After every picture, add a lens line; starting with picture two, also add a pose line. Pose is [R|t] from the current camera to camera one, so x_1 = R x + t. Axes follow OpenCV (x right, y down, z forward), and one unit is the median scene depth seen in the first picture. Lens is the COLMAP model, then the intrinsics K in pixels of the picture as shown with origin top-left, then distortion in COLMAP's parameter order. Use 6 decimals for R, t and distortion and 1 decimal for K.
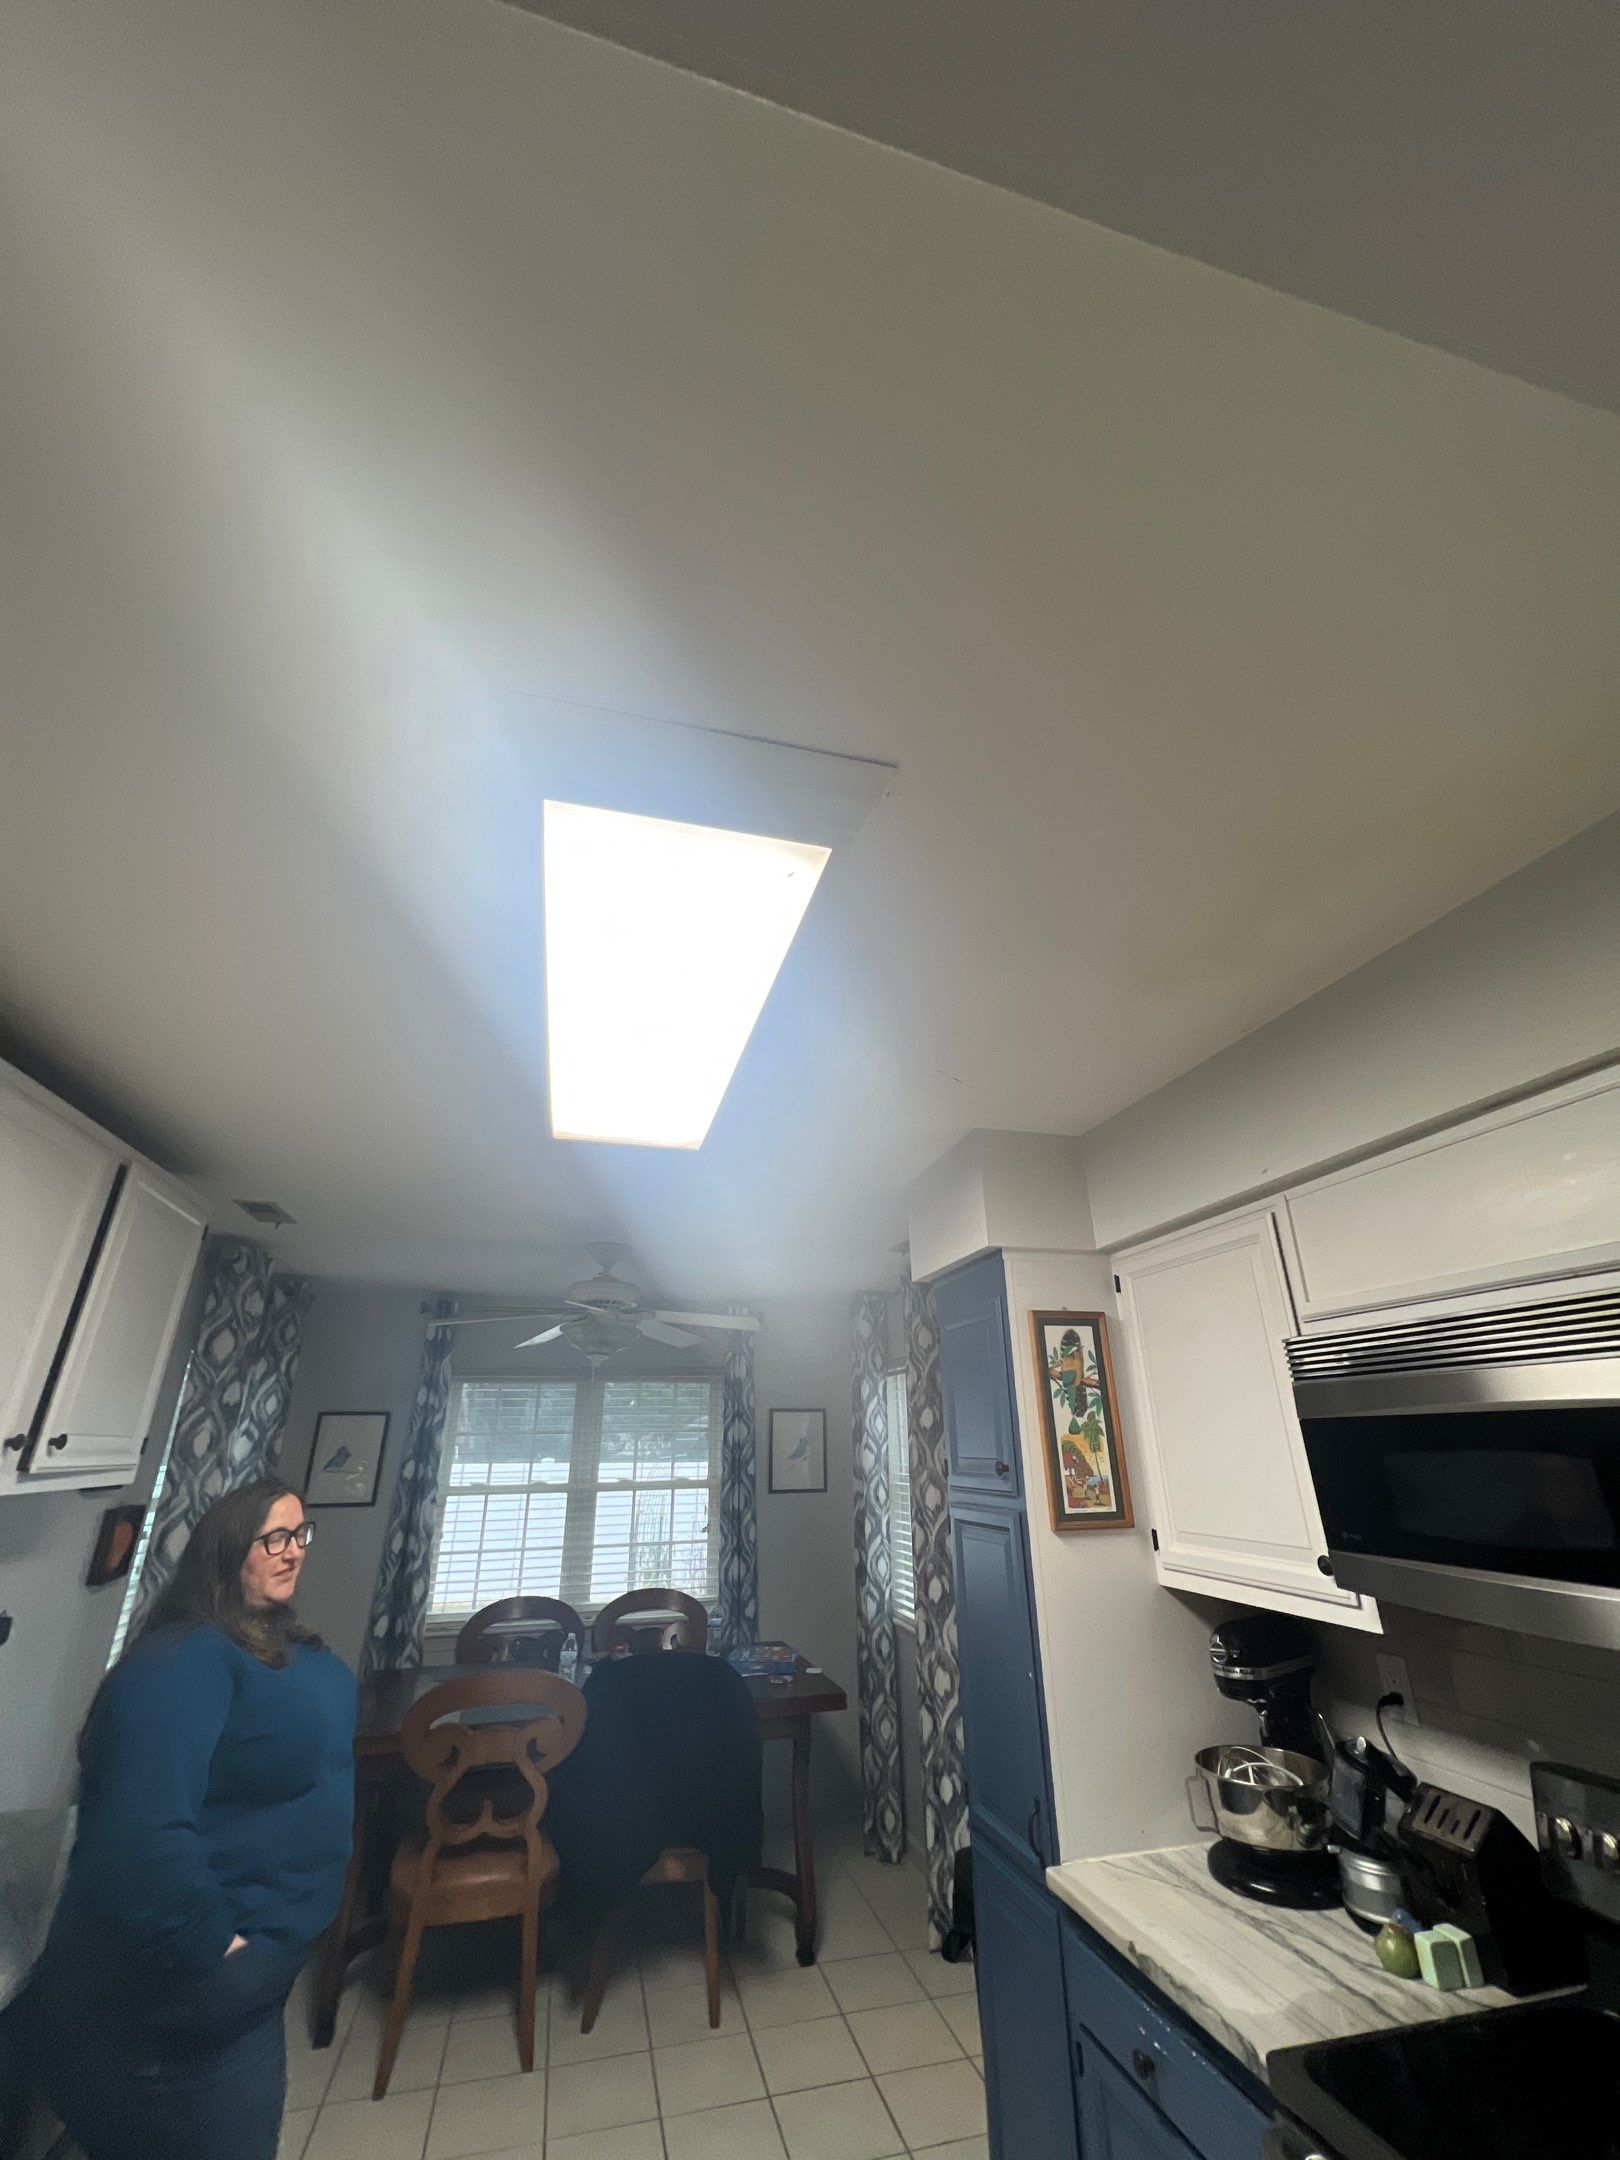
lens RADIAL K [[867.8, 0, 811.6], [0, 867.8, 1067.7], [0, 0, 1]] dist [0.000674, 0.000098]
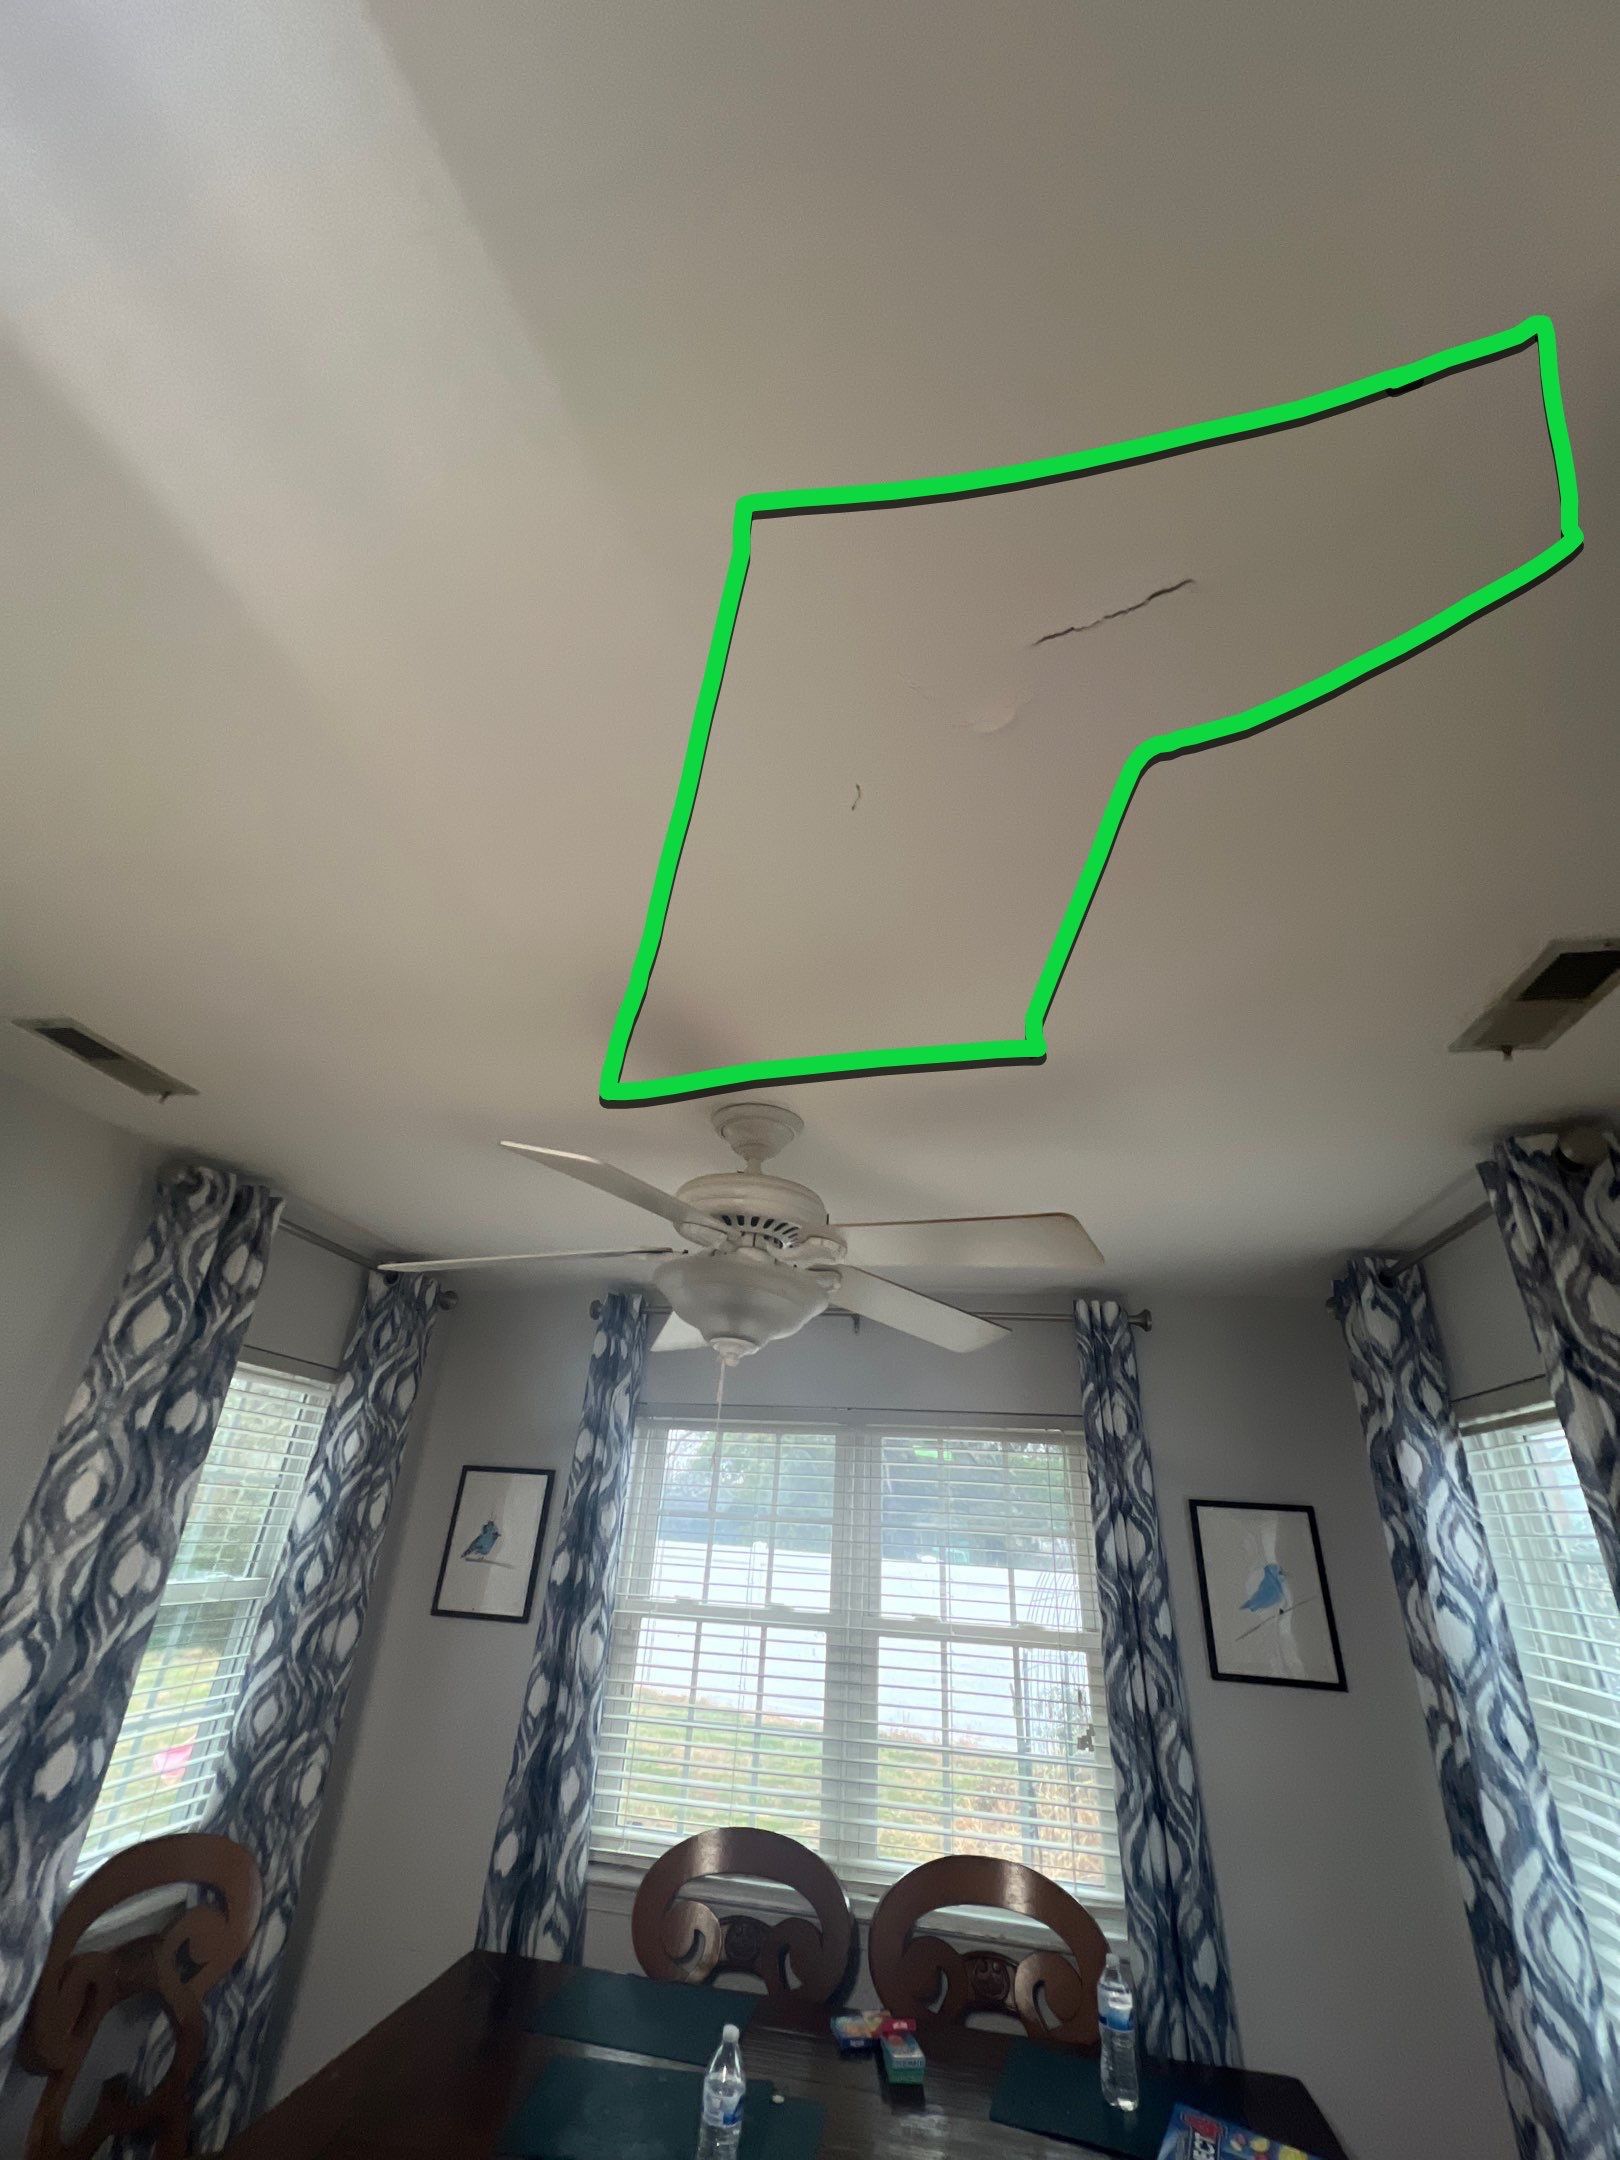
lens RADIAL K [[867.8, 0, 811.6], [0, 867.8, 1067.7], [0, 0, 1]] dist [0.000674, 0.000098]
pose [[0.903246, -0.146284, -0.403419, -0.006072], [0.108760, 0.987446, -0.114547, 0.198880], [0.415111, 0.059589, 0.907817, 0.483704]]
